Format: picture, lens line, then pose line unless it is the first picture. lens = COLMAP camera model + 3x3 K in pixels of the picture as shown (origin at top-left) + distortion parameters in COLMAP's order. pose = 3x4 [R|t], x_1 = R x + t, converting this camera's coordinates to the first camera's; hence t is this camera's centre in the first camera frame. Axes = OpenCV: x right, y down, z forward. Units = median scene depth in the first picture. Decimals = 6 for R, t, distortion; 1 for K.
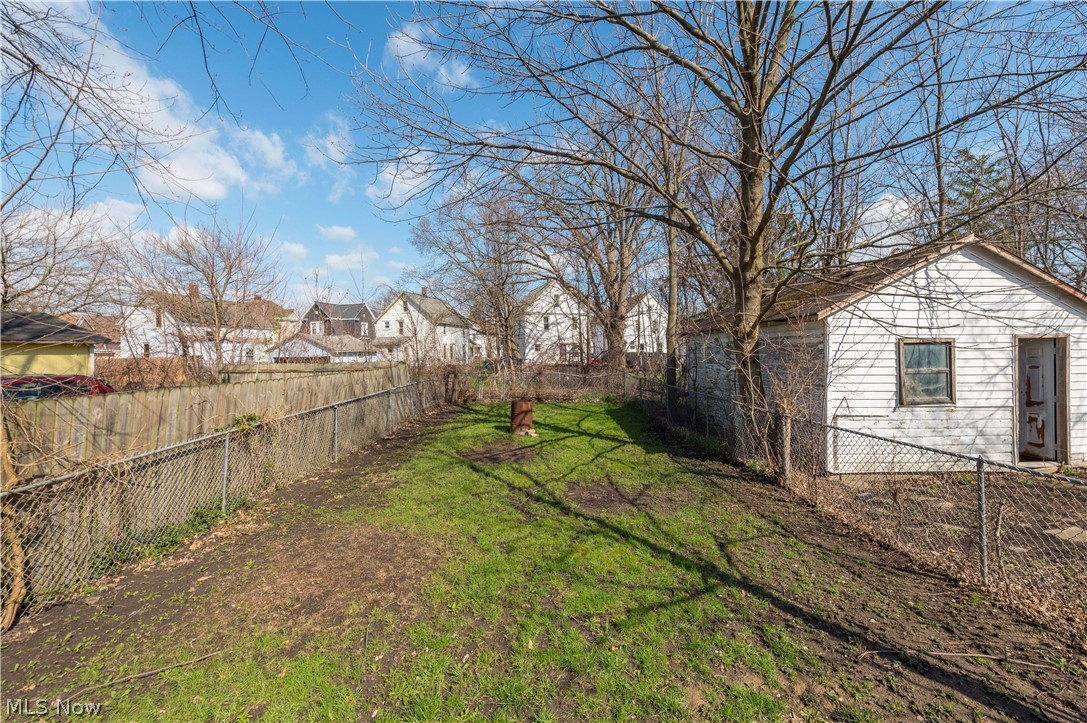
lens RADIAL K [[430.5, 0, 553.1], [0, 430.5, 363.1], [0, 0, 1]] dist [0.011737, -0.000229]
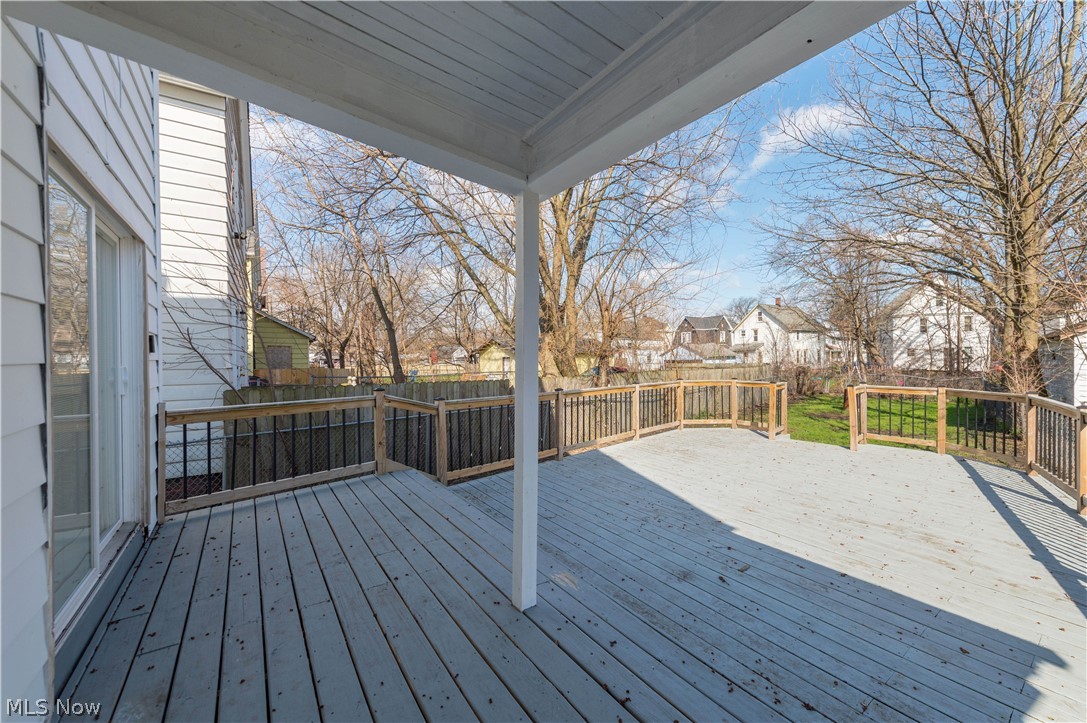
lens RADIAL K [[430.5, 0, 553.1], [0, 430.5, 363.1], [0, 0, 1]] dist [0.011737, -0.000229]
pose [[0.722873, 0.016322, -0.690788, 0.071011], [-0.022111, 0.999755, 0.000483, 0.005096], [0.690627, 0.014925, 0.723058, -0.273690]]
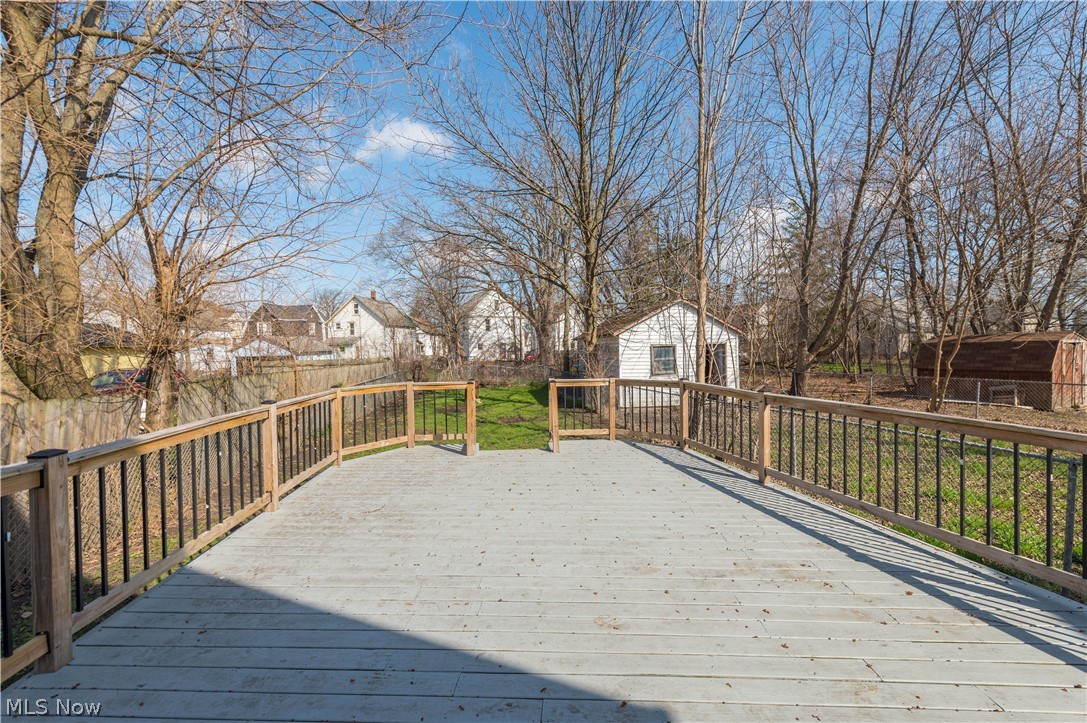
lens RADIAL K [[432.1, 0, 561.2], [0, 432.1, 357.5], [0, 0, 1]] dist [0.010462, -0.000497]
pose [[0.988618, -0.006455, 0.150309, 0.005175], [0.007719, 0.999940, -0.007832, 0.004139], [-0.150250, 0.008903, 0.988608, -0.207425]]
